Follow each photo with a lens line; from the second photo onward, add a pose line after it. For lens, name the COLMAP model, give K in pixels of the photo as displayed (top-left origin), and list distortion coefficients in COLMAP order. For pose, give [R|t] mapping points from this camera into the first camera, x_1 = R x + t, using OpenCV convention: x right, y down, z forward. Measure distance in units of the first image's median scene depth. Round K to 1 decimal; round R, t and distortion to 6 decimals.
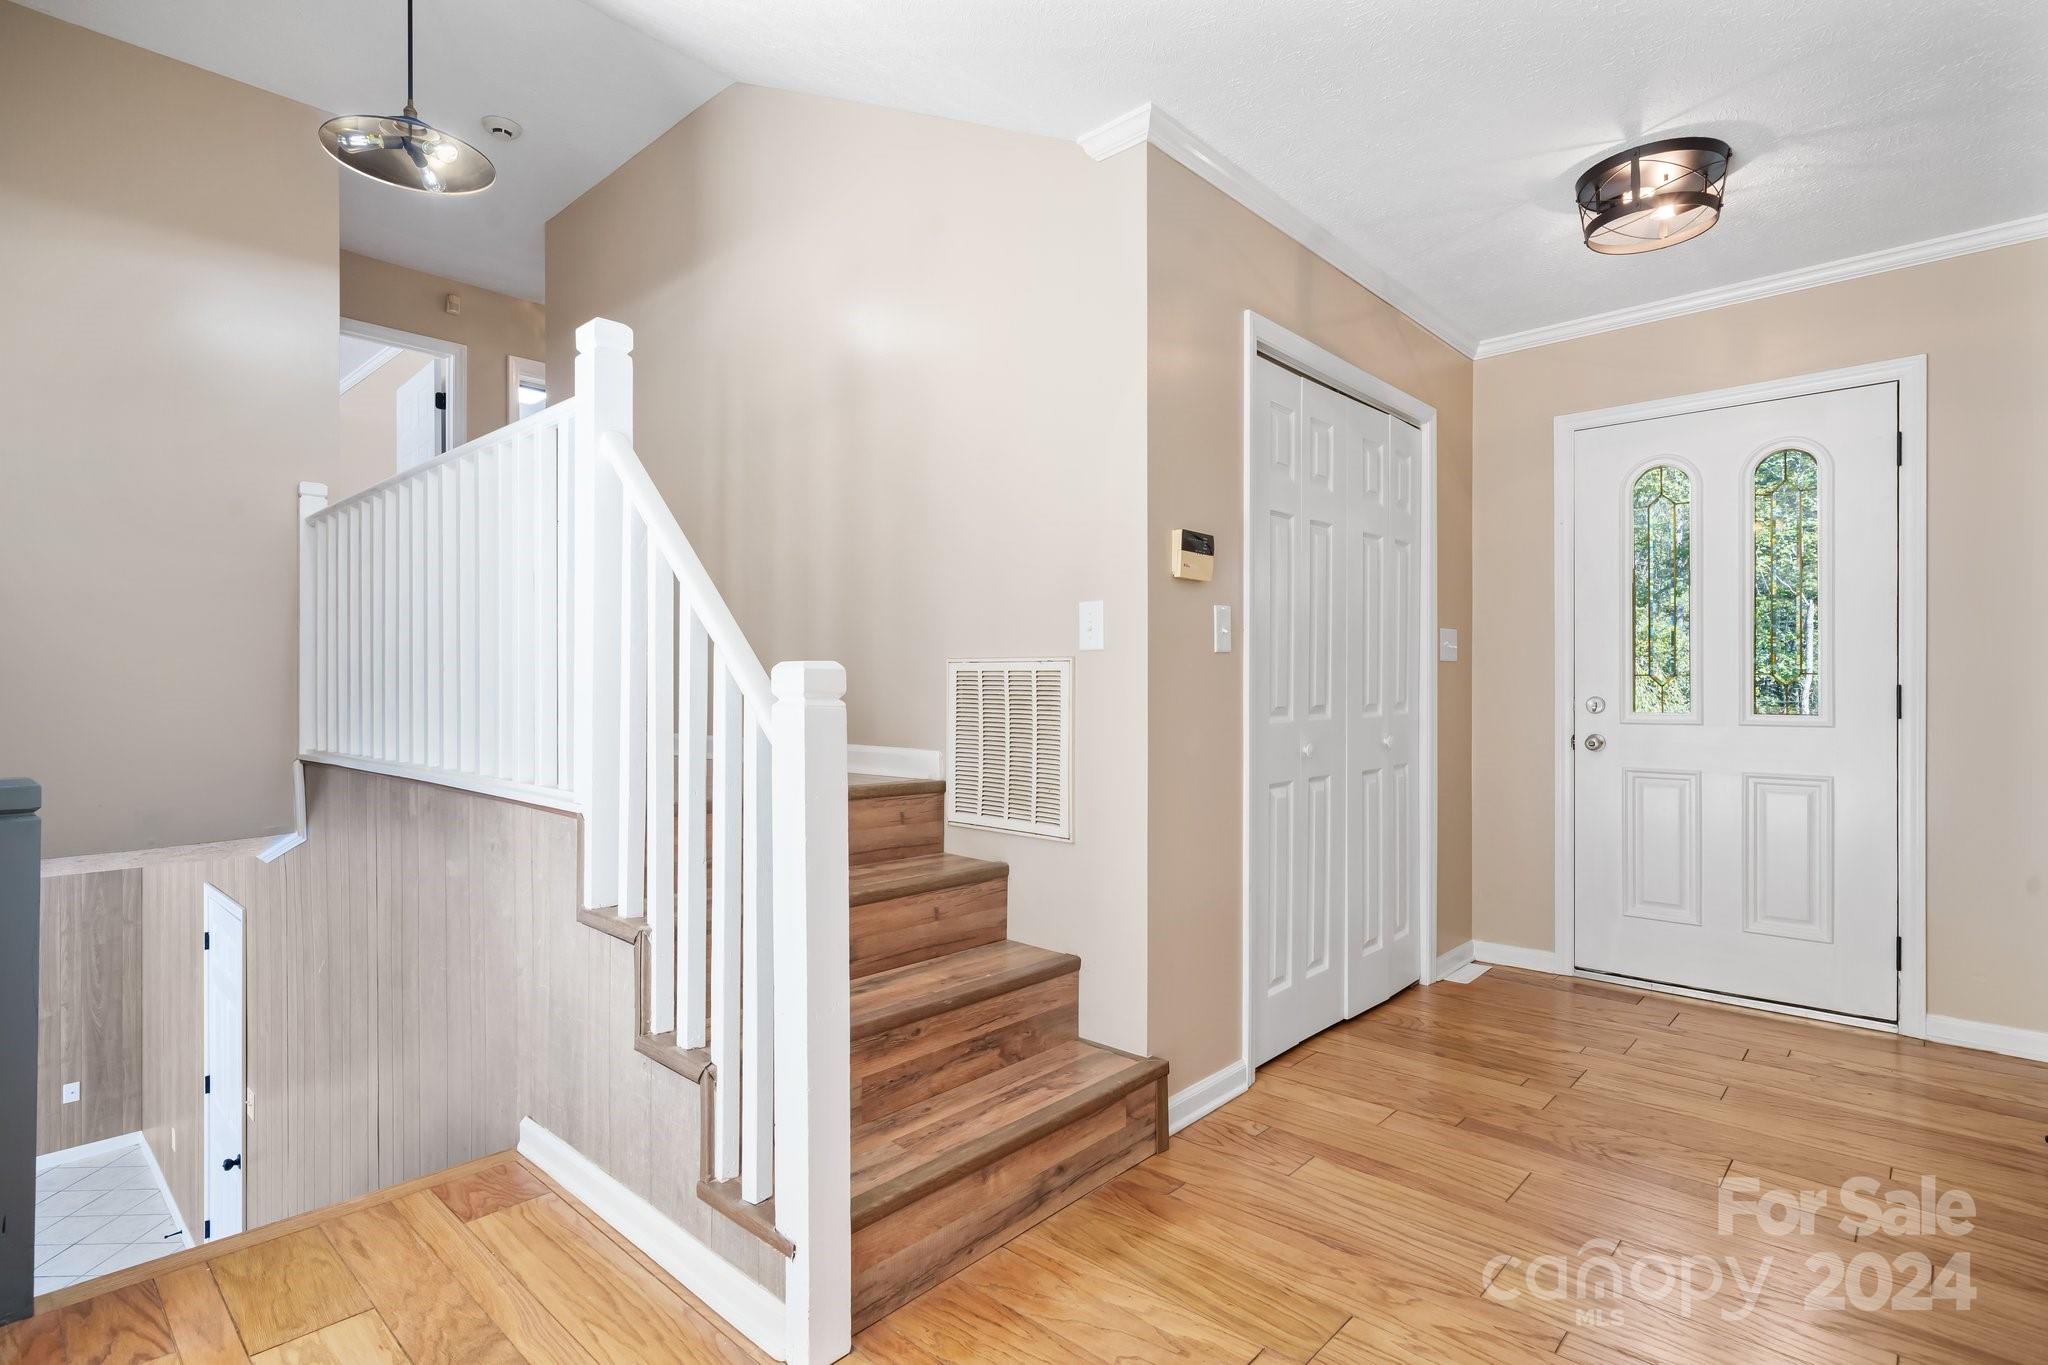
lens RADIAL K [[997.5, 0, 1025.6], [0, 997.5, 680.1], [0, 0, 1]] dist [0.000508, 0.000017]
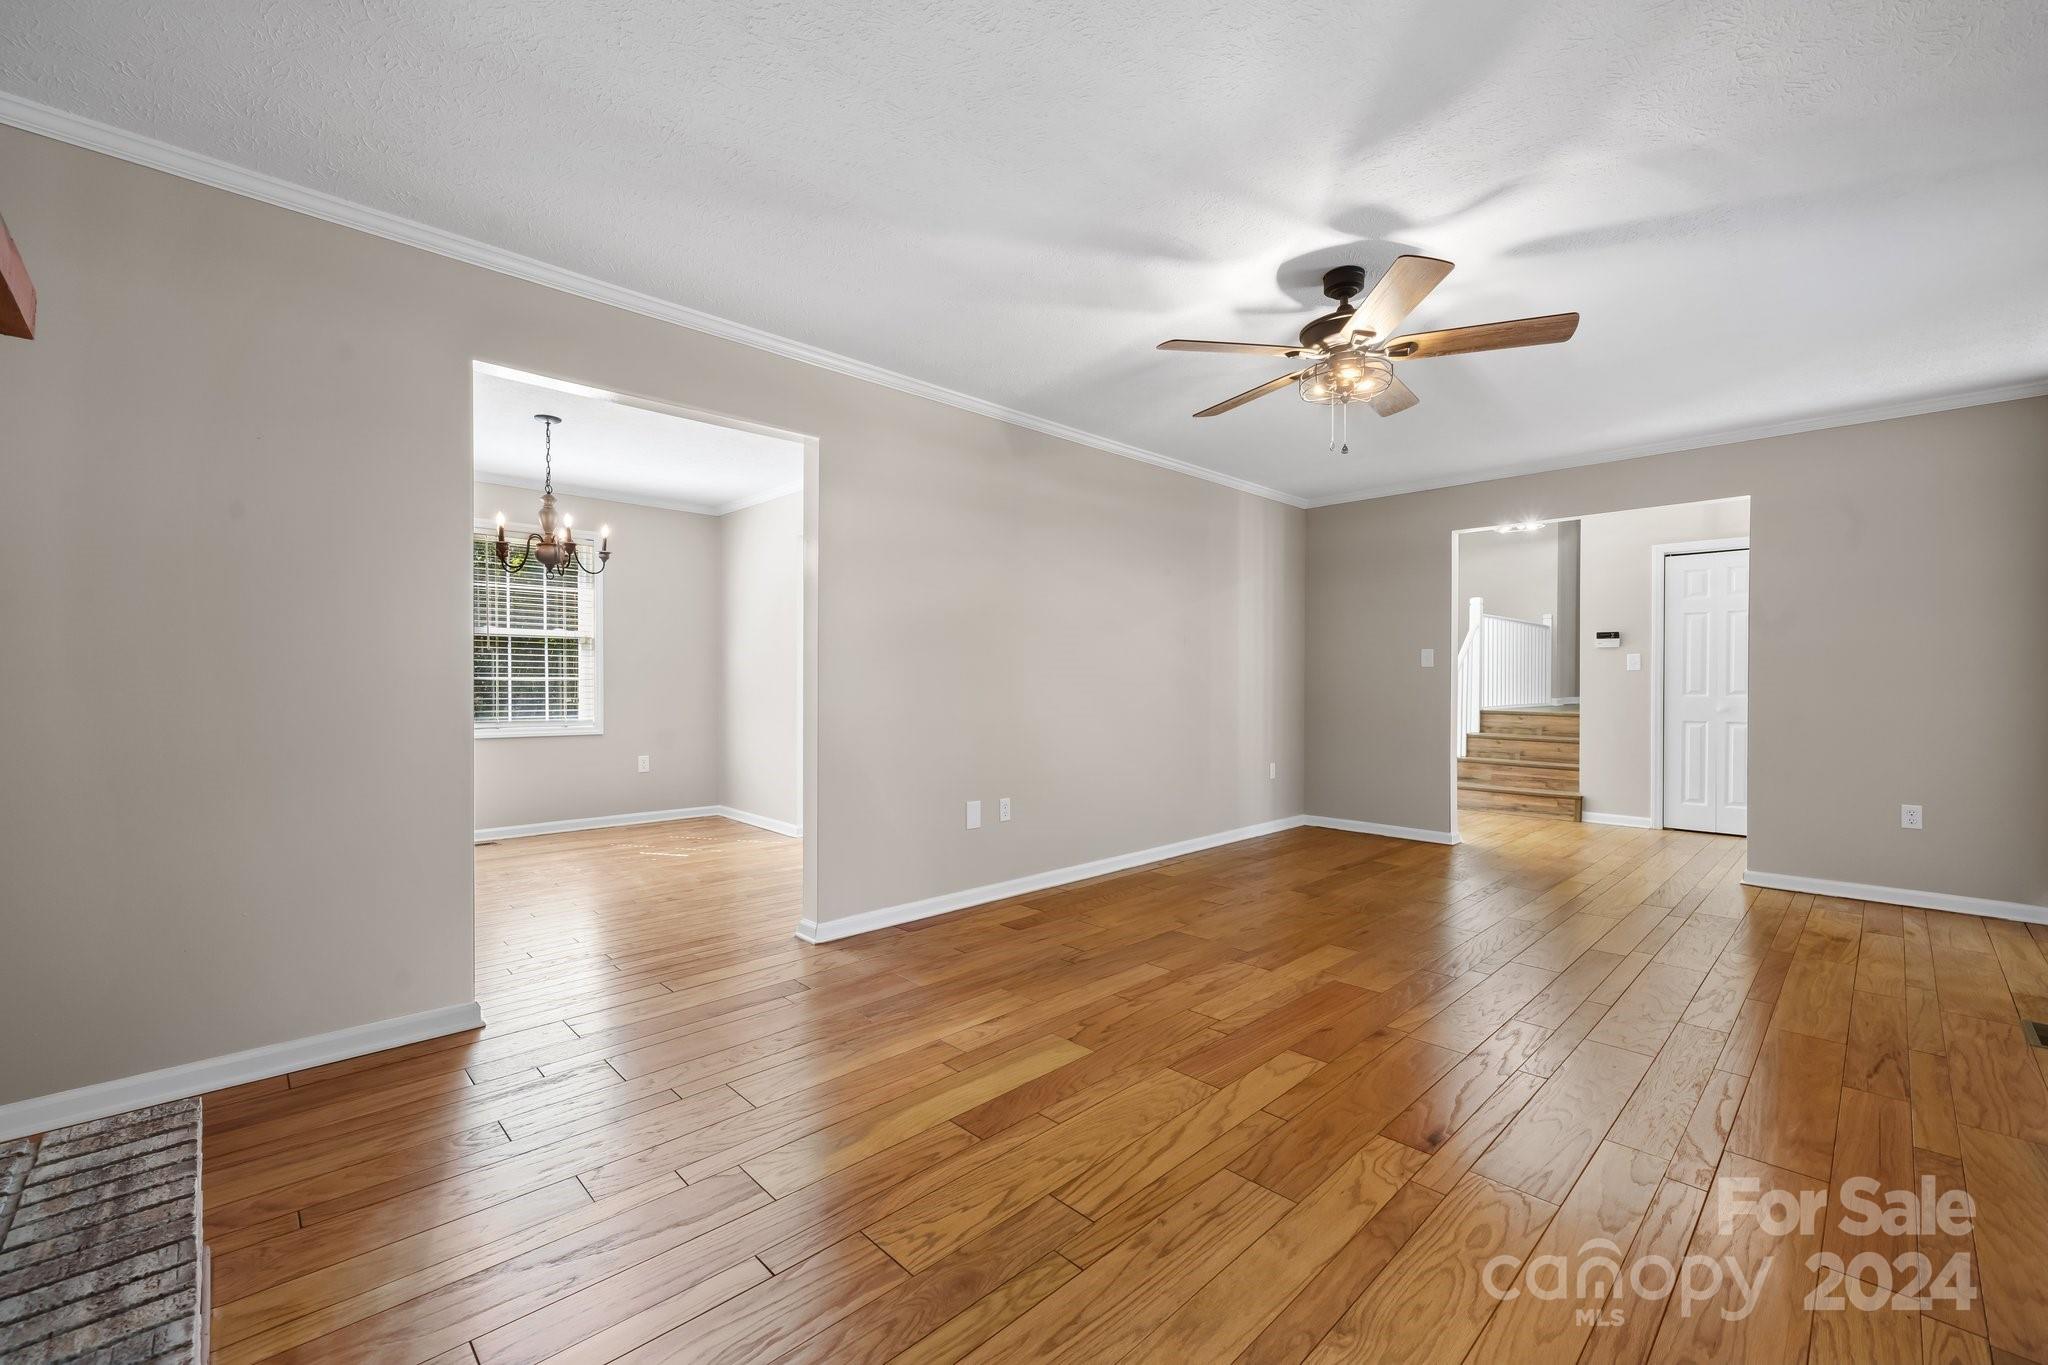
lens RADIAL K [[839.7, 0, 1024.0], [0, 839.7, 687.1], [0, 0, 1]] dist [0.001486, 0.000088]
pose [[-0.057922, 0.009943, -0.998272, 2.943935], [-0.004288, 0.999939, 0.010208, 0.002118], [0.998312, 0.004872, -0.057876, -0.656660]]
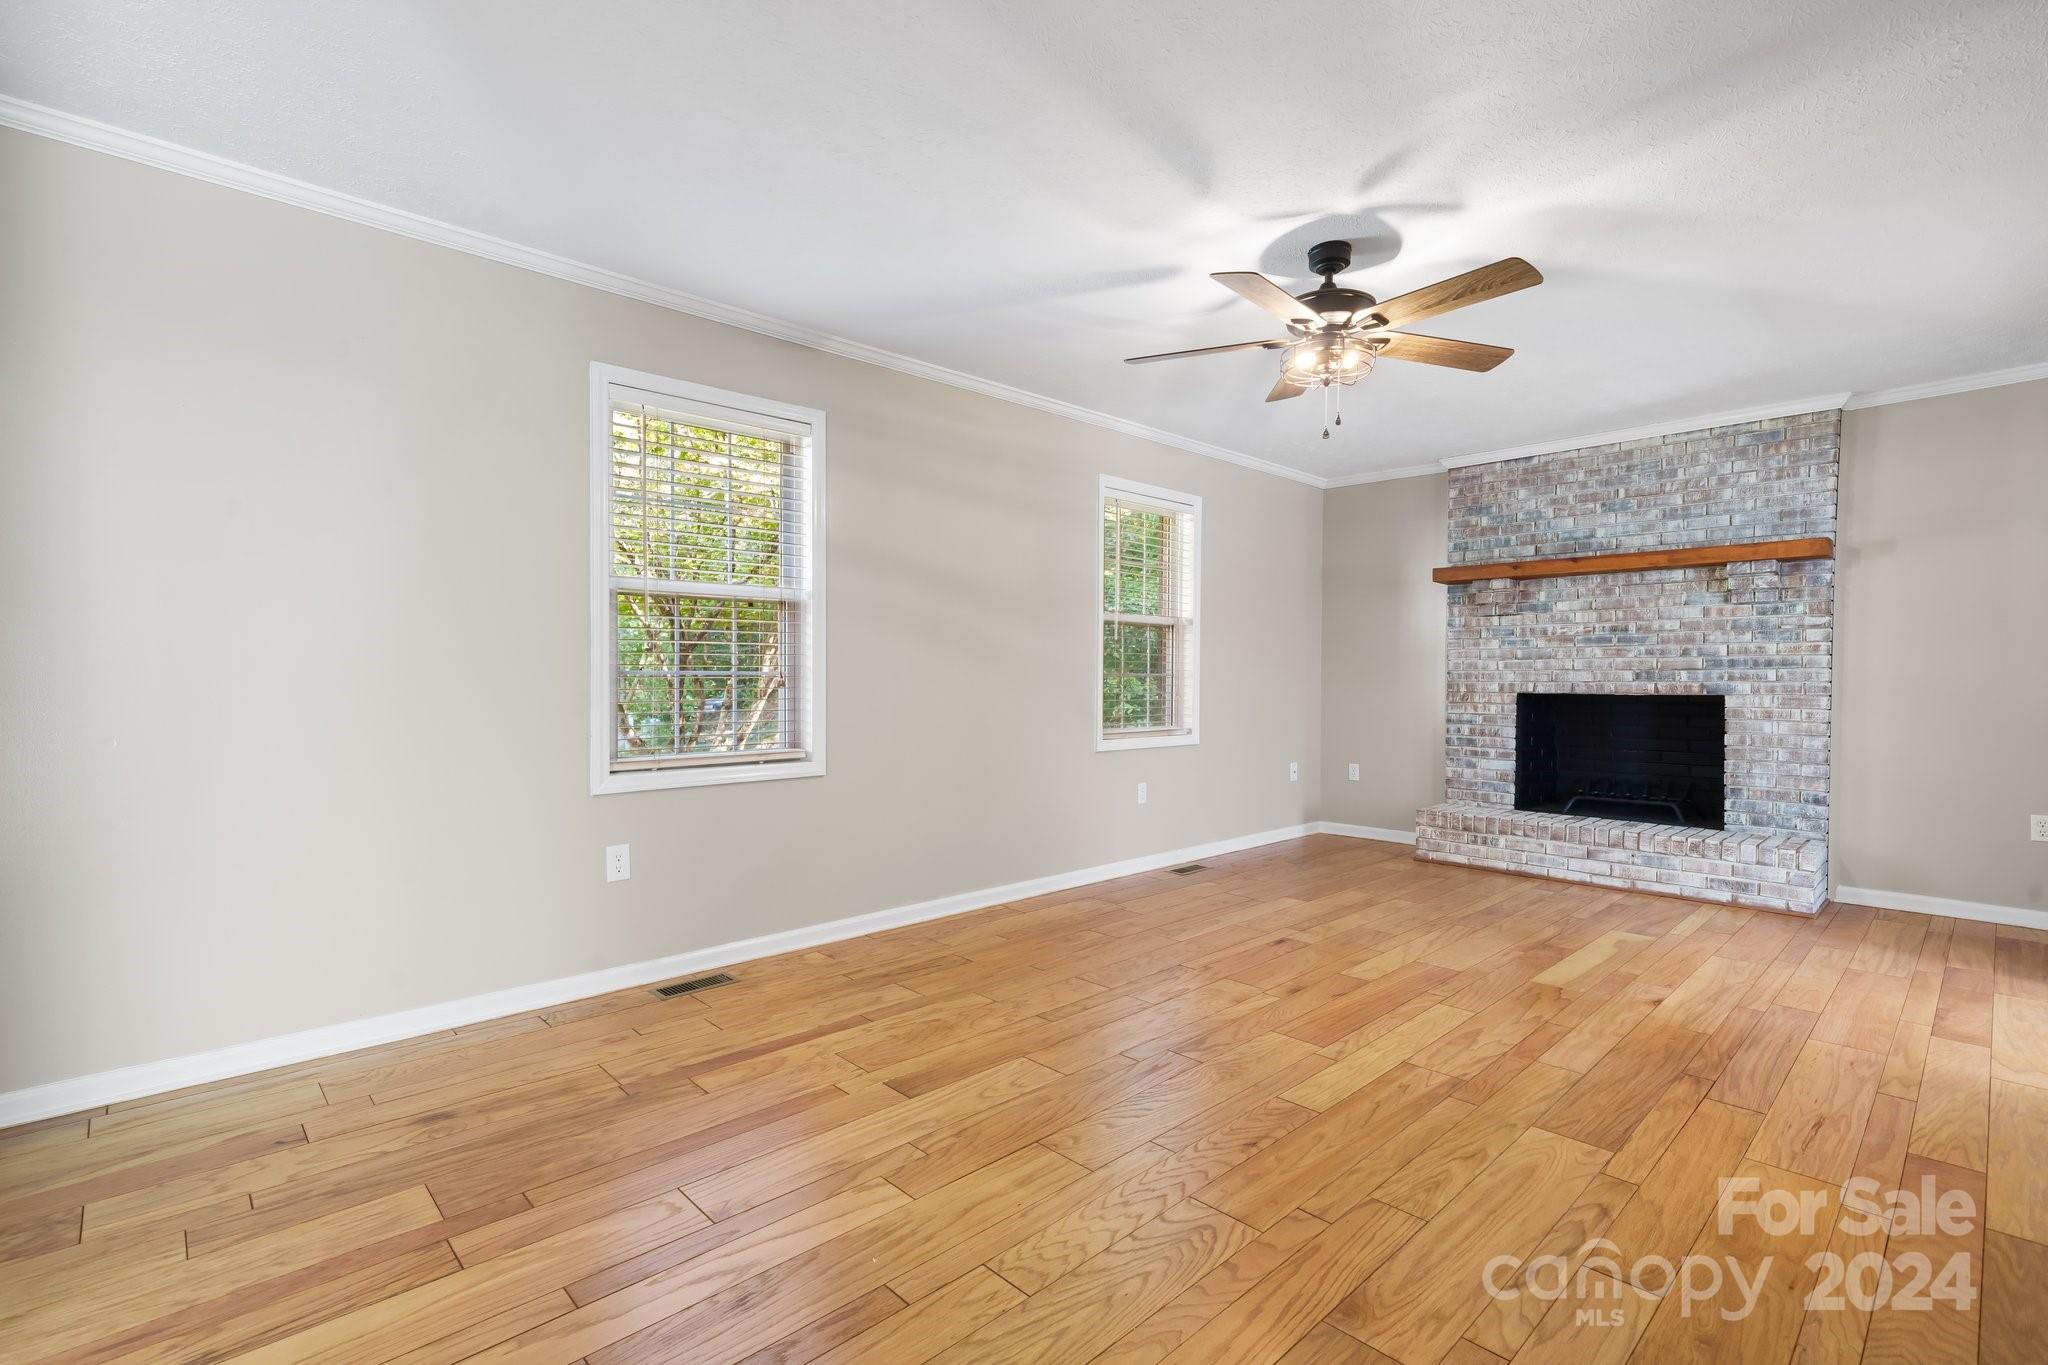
lens RADIAL K [[939.1, 0, 1024.3], [0, 939.1, 690.5], [0, 0, 1]] dist [0.000906, 0.000203]
pose [[0.061773, -0.018095, 0.997926, -3.328208], [-0.001559, 0.999833, 0.018226, -0.002573], [-0.998089, -0.002682, 0.061735, 1.114357]]
